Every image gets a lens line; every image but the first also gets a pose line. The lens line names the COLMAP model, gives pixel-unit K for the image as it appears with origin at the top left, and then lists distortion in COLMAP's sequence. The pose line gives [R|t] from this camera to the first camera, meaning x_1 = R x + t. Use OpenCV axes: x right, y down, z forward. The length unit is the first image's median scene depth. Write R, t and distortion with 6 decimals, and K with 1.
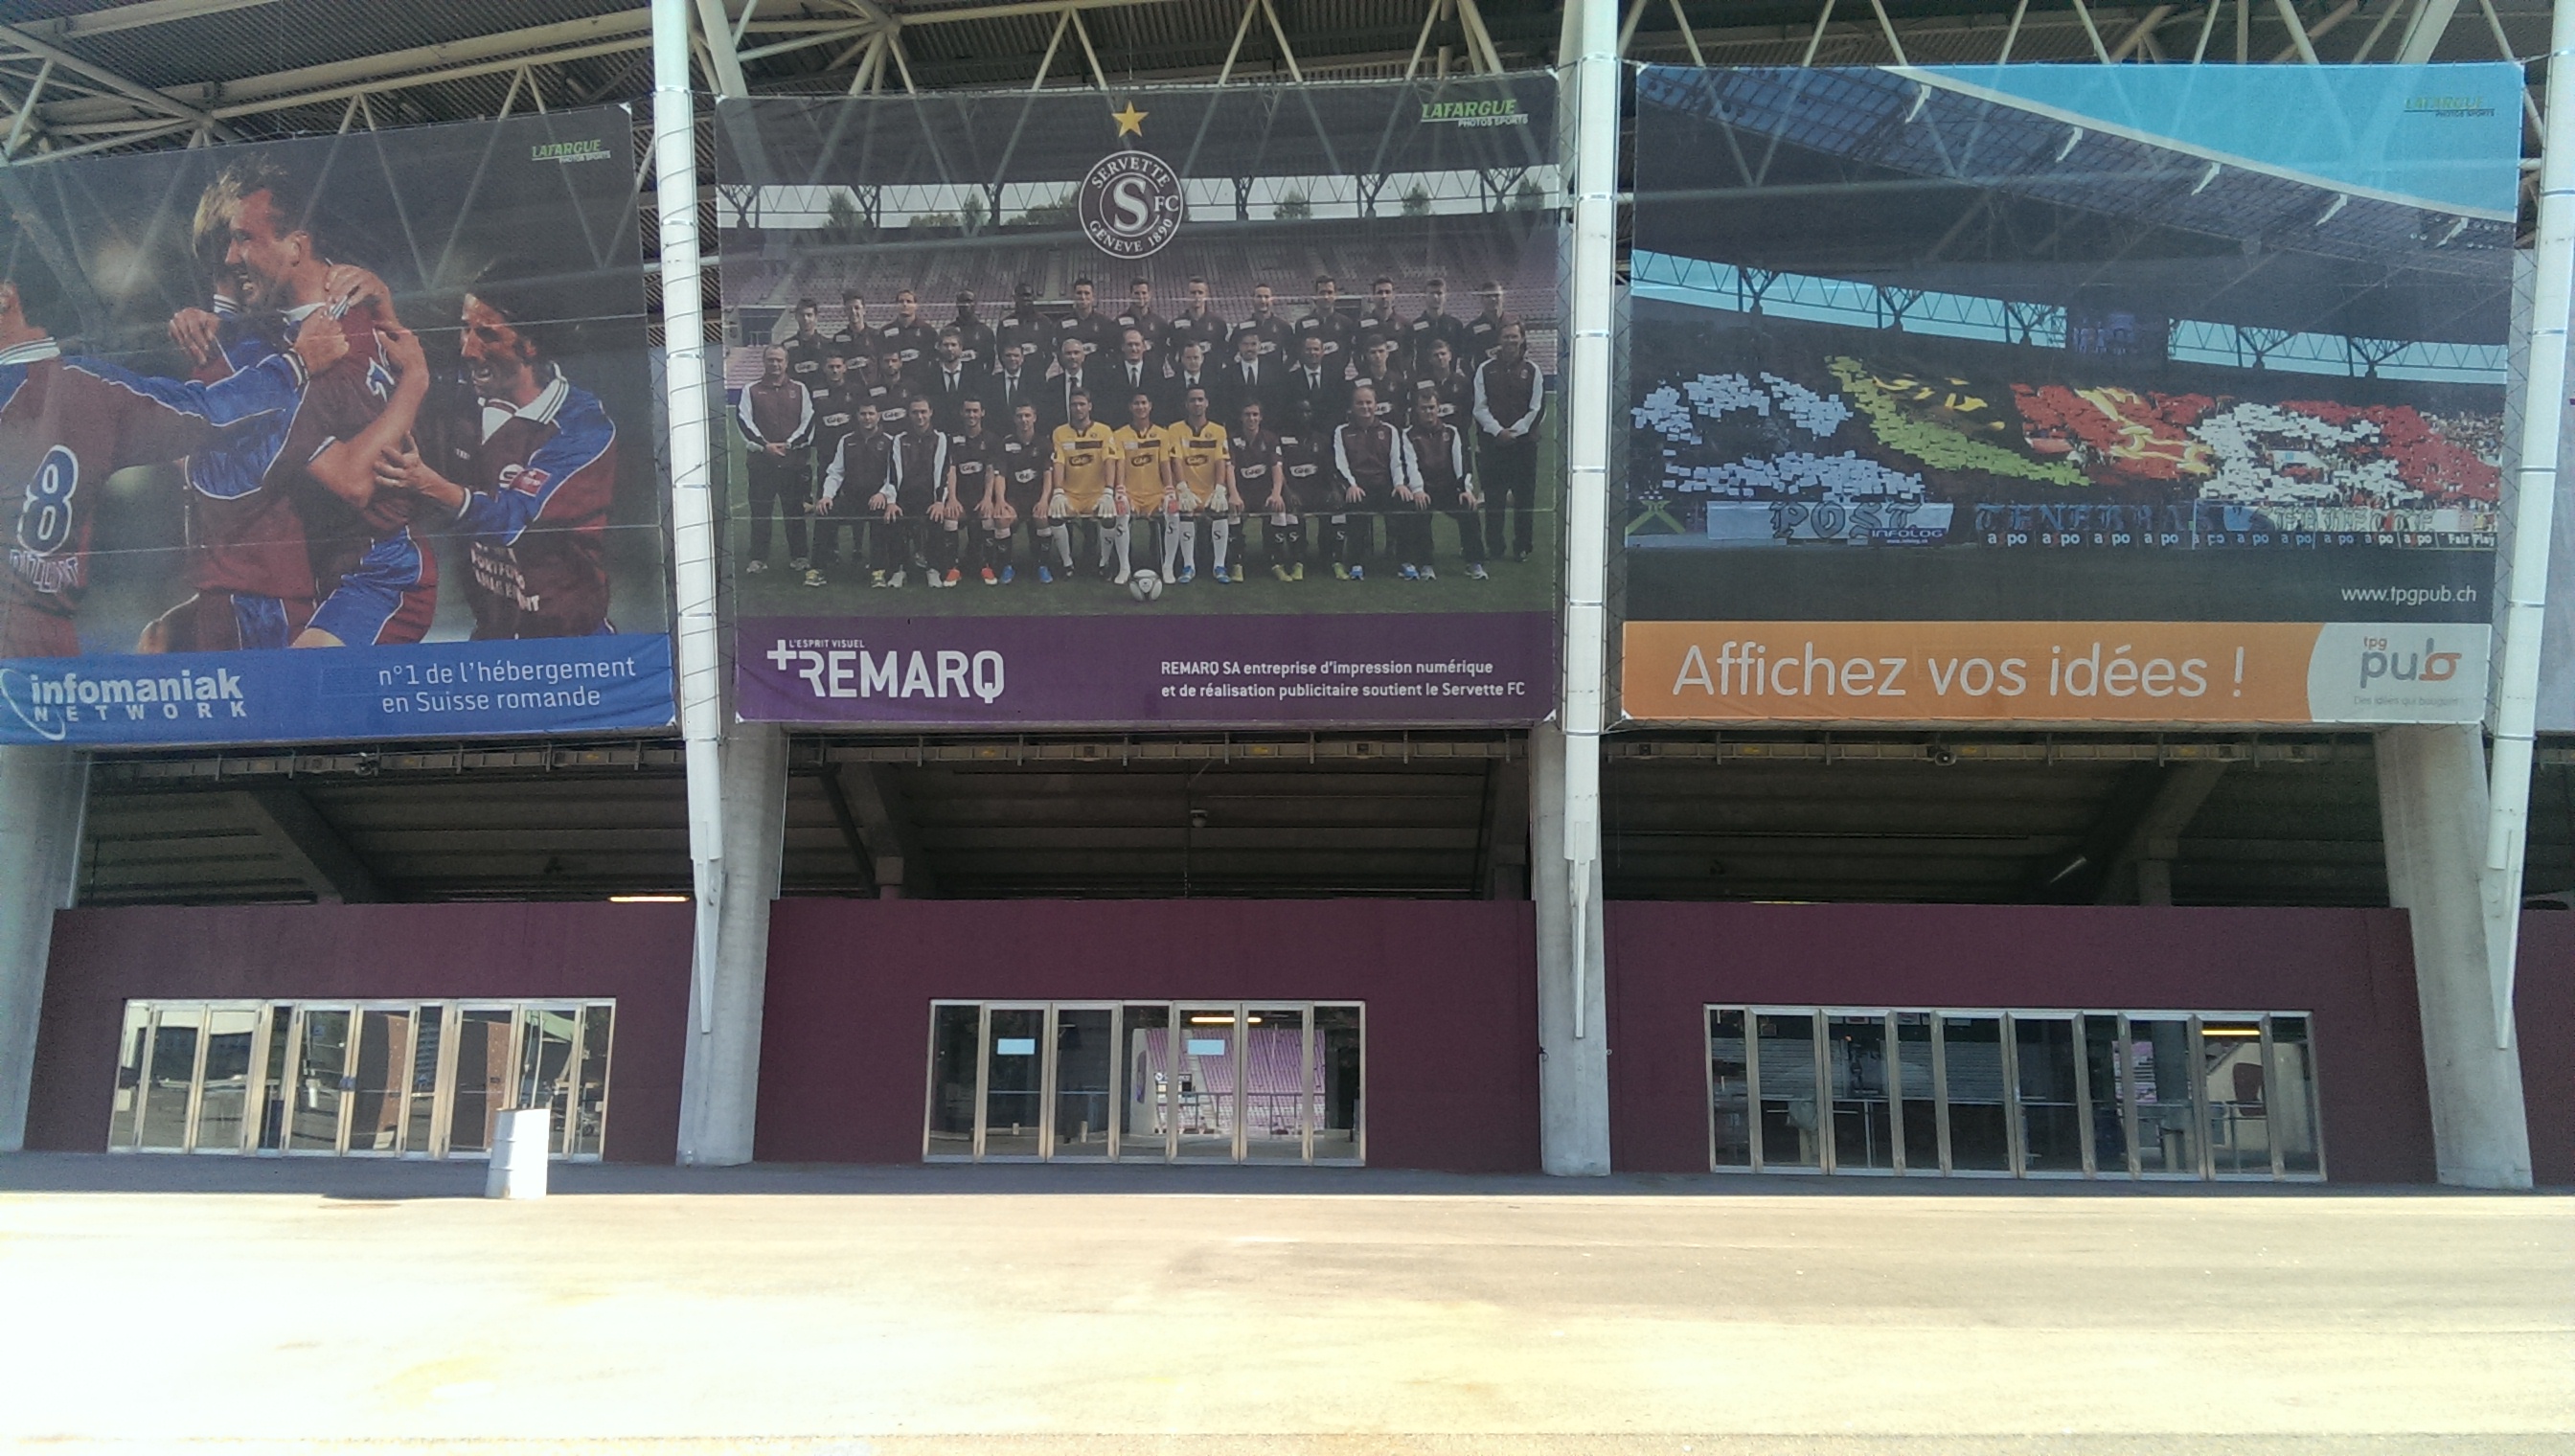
lens RADIAL K [[1809.1, 0, 1229.2], [0, 1809.1, 802.0], [0, 0, 1]] dist [0.072767, -0.095946]
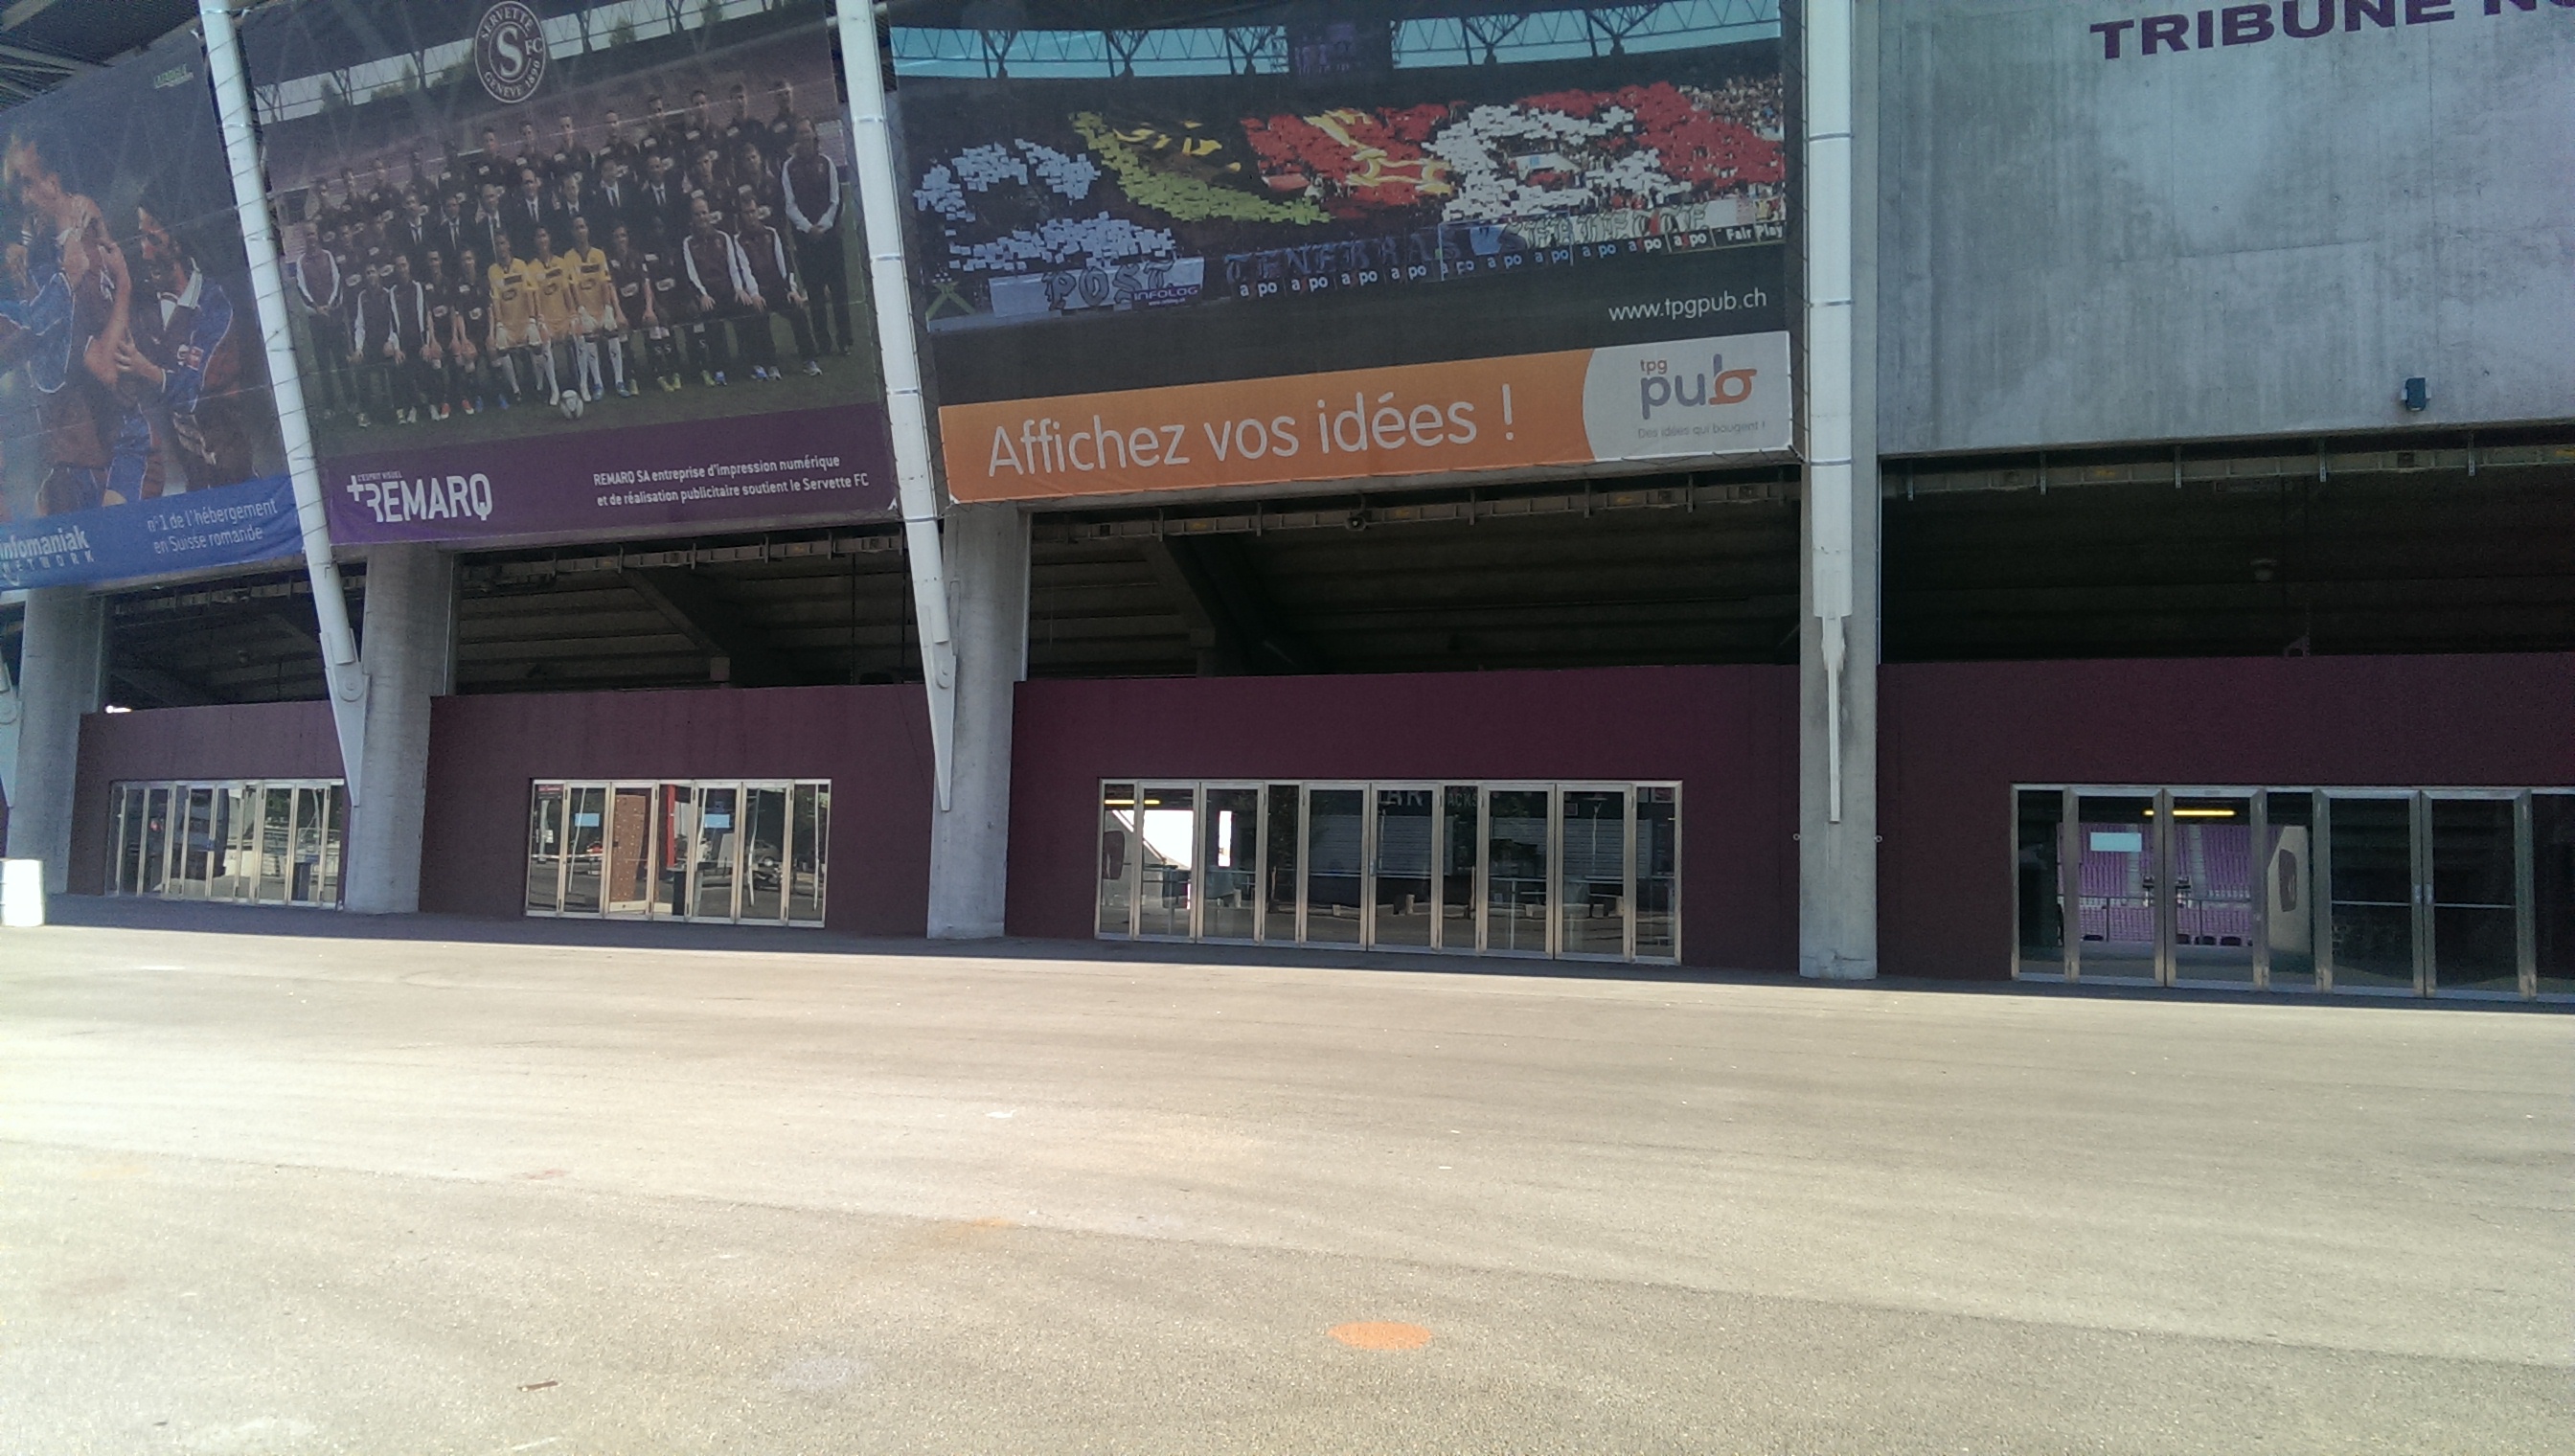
lens RADIAL K [[1809.1, 0, 1269.7], [0, 1809.1, 812.9], [0, 0, 1]] dist [0.072767, -0.095946]
pose [[0.931931, 0.000881, -0.362634, 0.761347], [0.042876, 0.992715, 0.112600, 0.020263], [0.360092, -0.120484, 0.925104, 0.091300]]
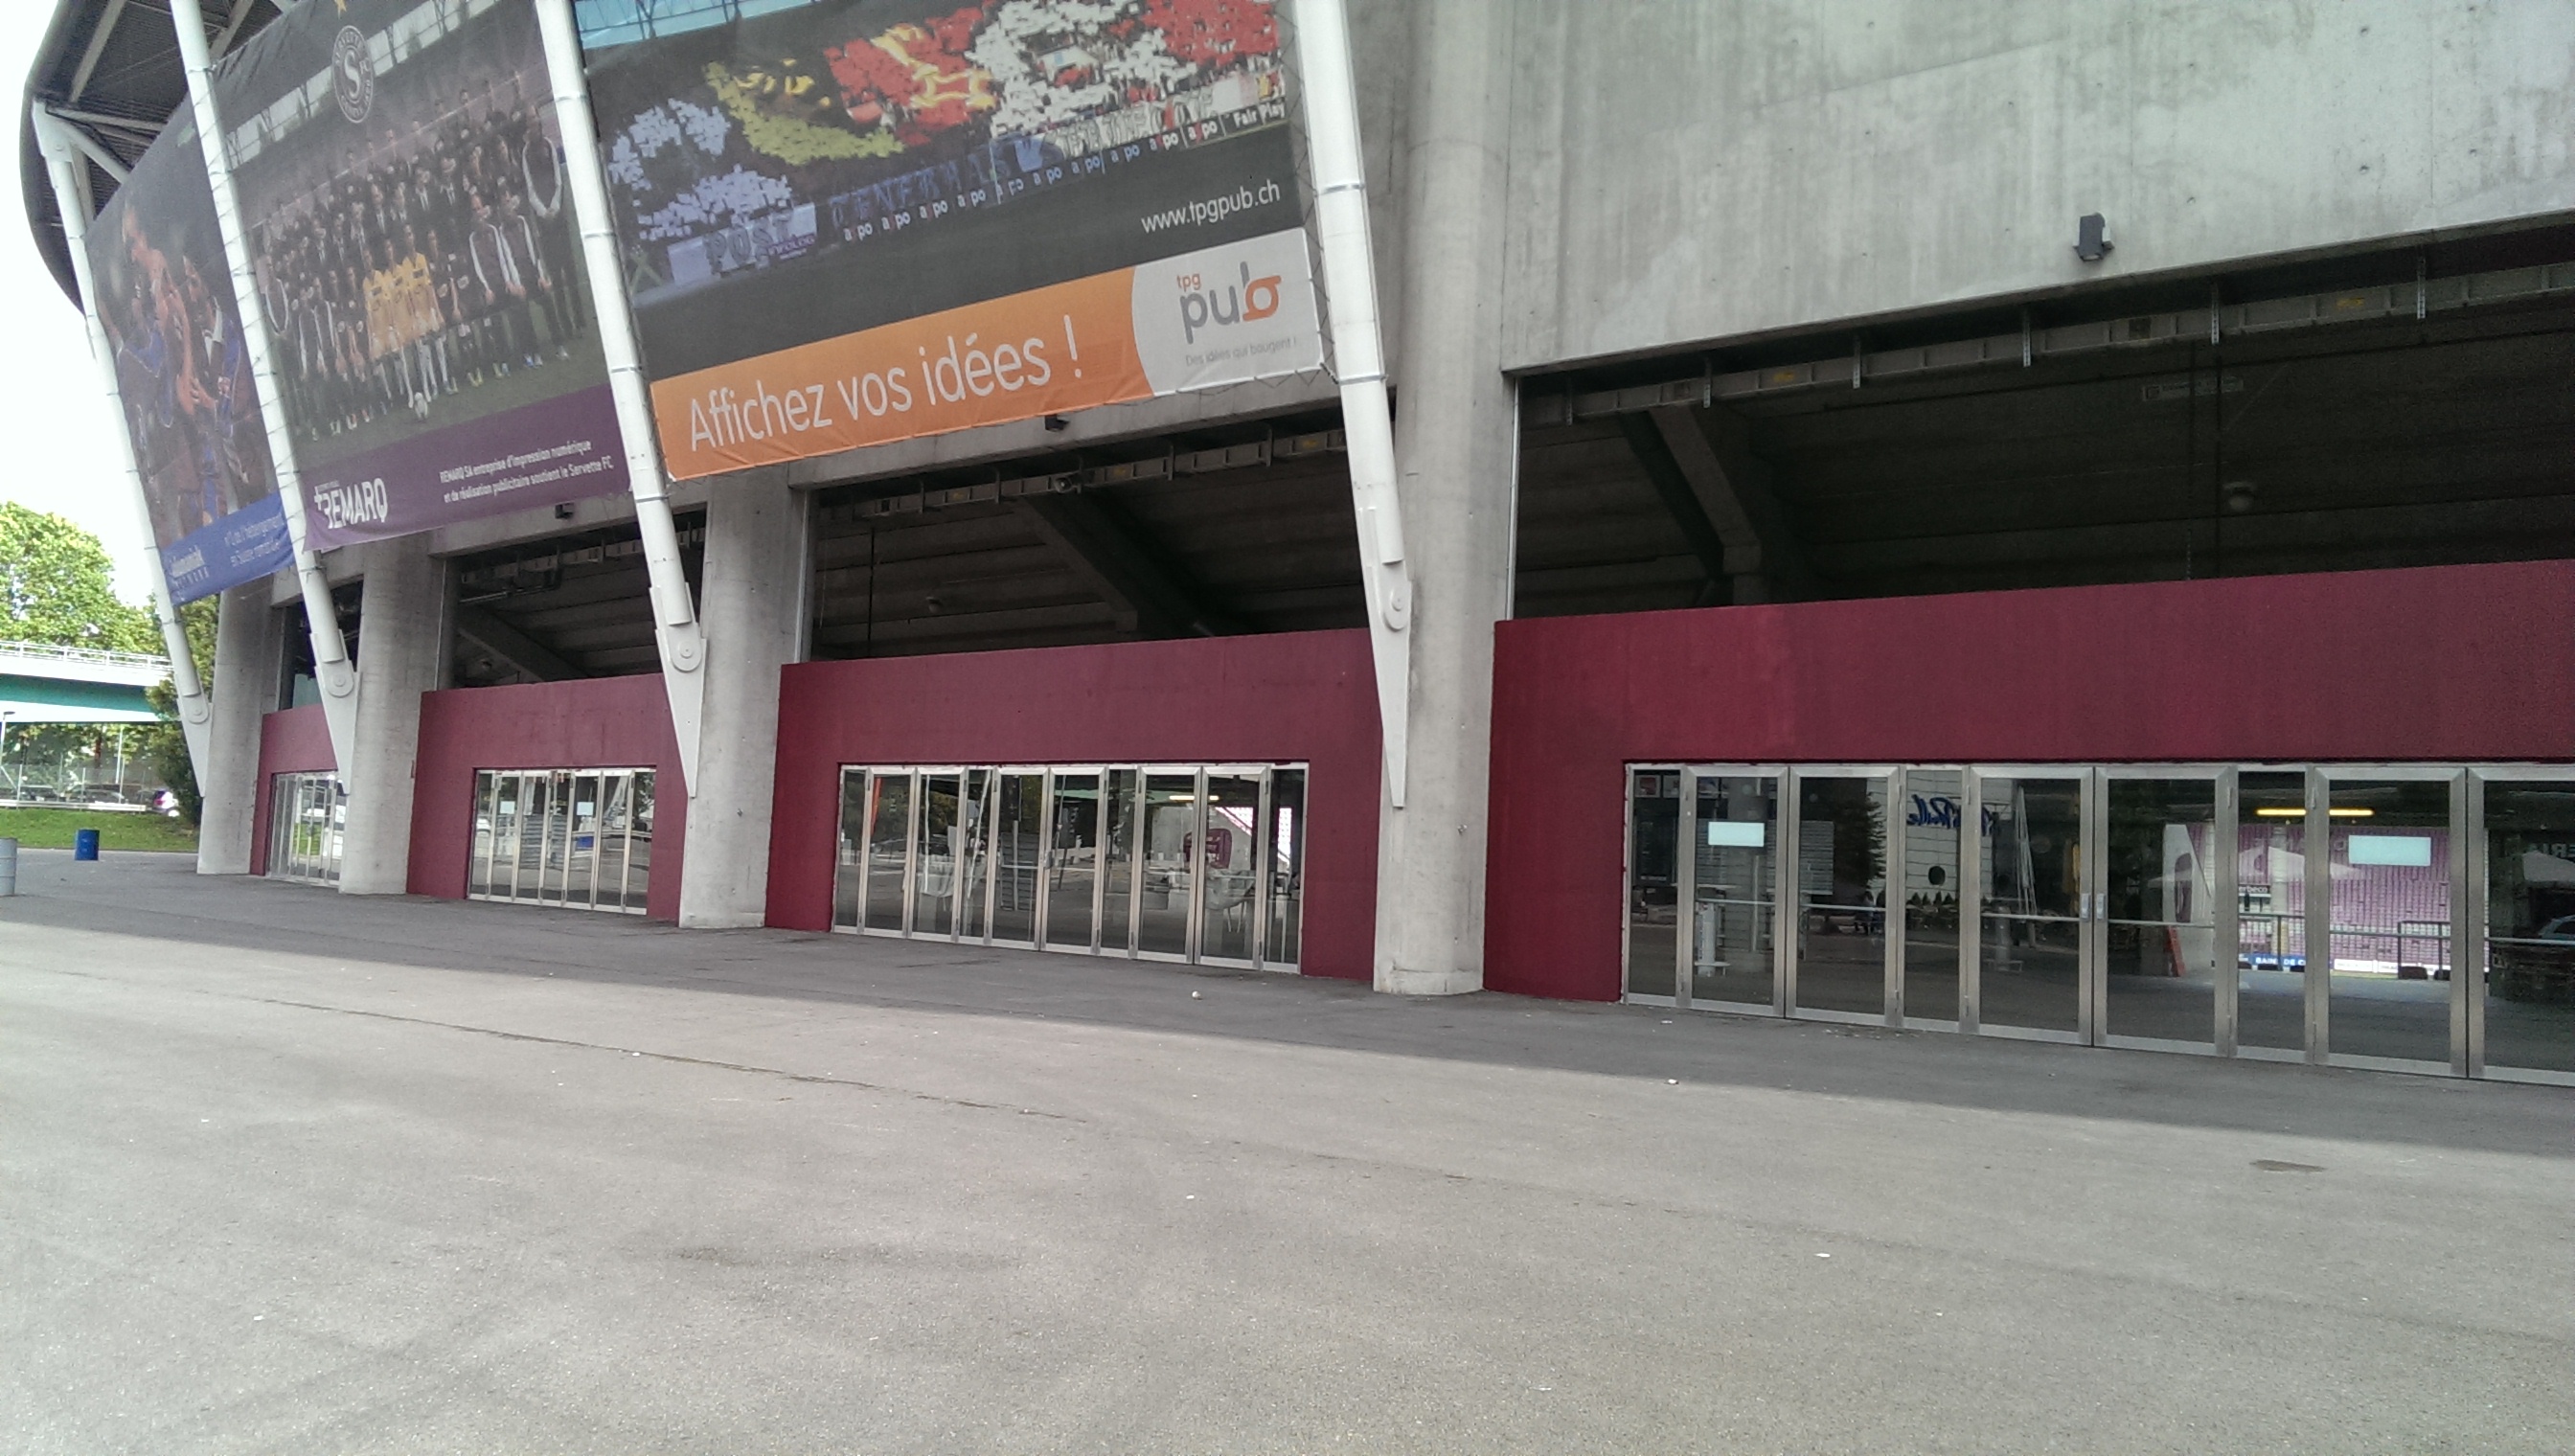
lens RADIAL K [[1809.1, 0, 1293.4], [0, 1809.1, 811.7], [0, 0, 1]] dist [0.072767, -0.095946]
pose [[0.790464, 0.003791, -0.612497, 1.113443], [0.065657, 0.993695, 0.090883, 0.067066], [0.608980, -0.112054, 0.785231, 0.397072]]
